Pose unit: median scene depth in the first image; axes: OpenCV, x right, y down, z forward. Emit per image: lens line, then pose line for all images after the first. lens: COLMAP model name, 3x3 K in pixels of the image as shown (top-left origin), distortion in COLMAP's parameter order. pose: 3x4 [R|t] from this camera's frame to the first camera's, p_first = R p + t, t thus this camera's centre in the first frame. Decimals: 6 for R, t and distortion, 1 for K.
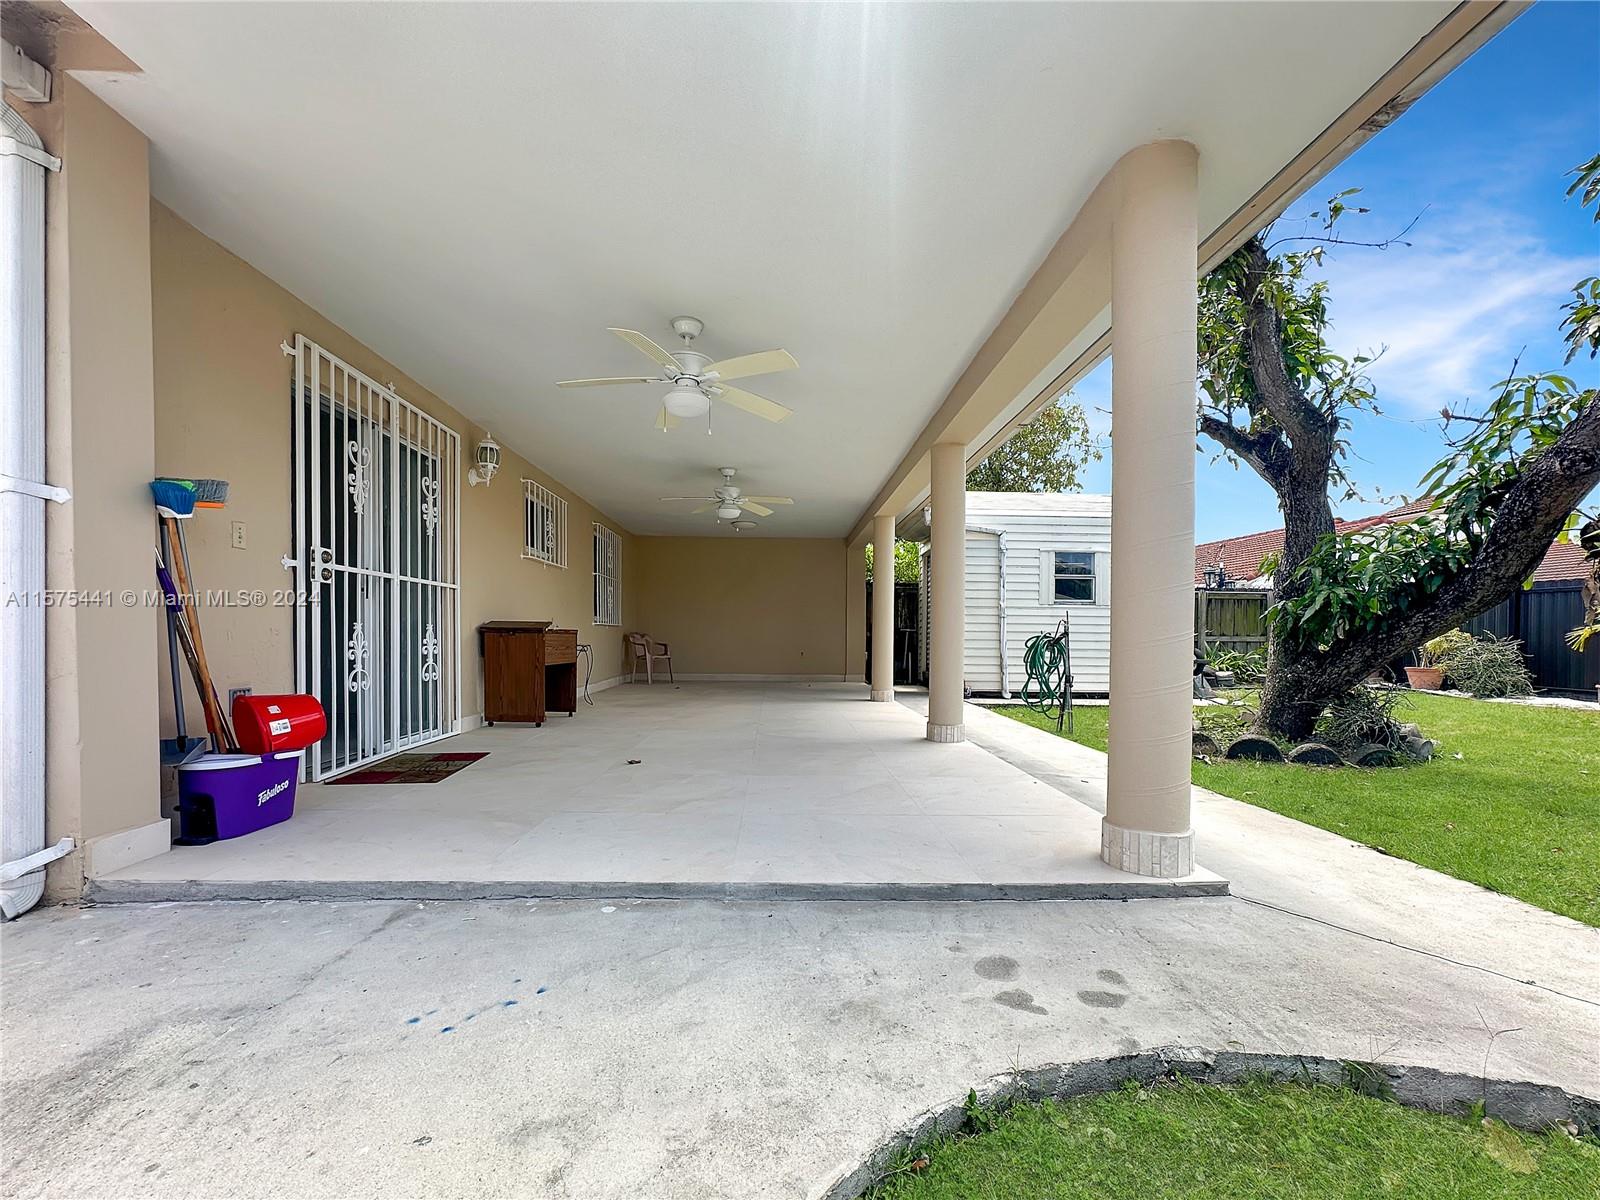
lens RADIAL K [[663.1, 0, 805.4], [0, 663.1, 652.1], [0, 0, 1]] dist [-0.002160, 0.000653]
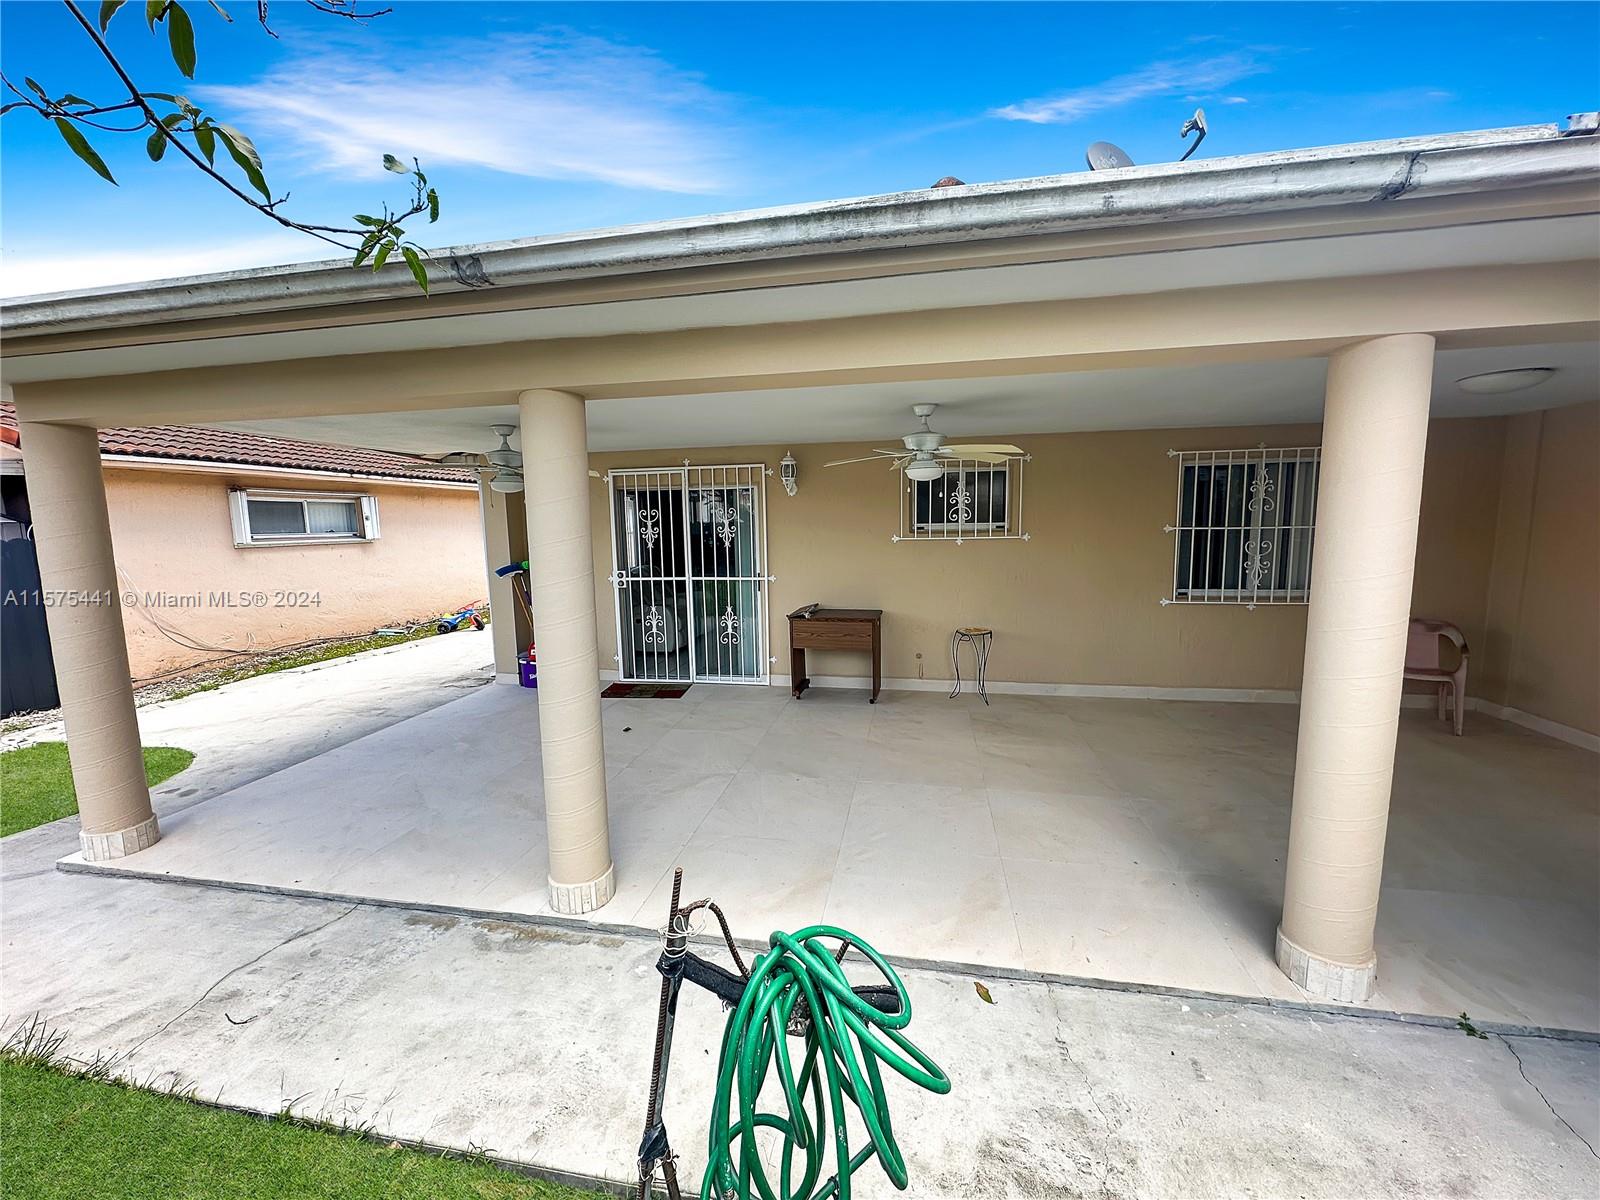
lens RADIAL K [[644.8, 0, 800.0], [0, 644.8, 600.0], [0, 0, 1]] dist [-0.001582, -0.000221]
pose [[-0.237638, 0.117027, -0.964278, 1.064787], [-0.010301, 0.992357, 0.122973, -0.317559], [0.971299, 0.039156, -0.234616, 2.006659]]
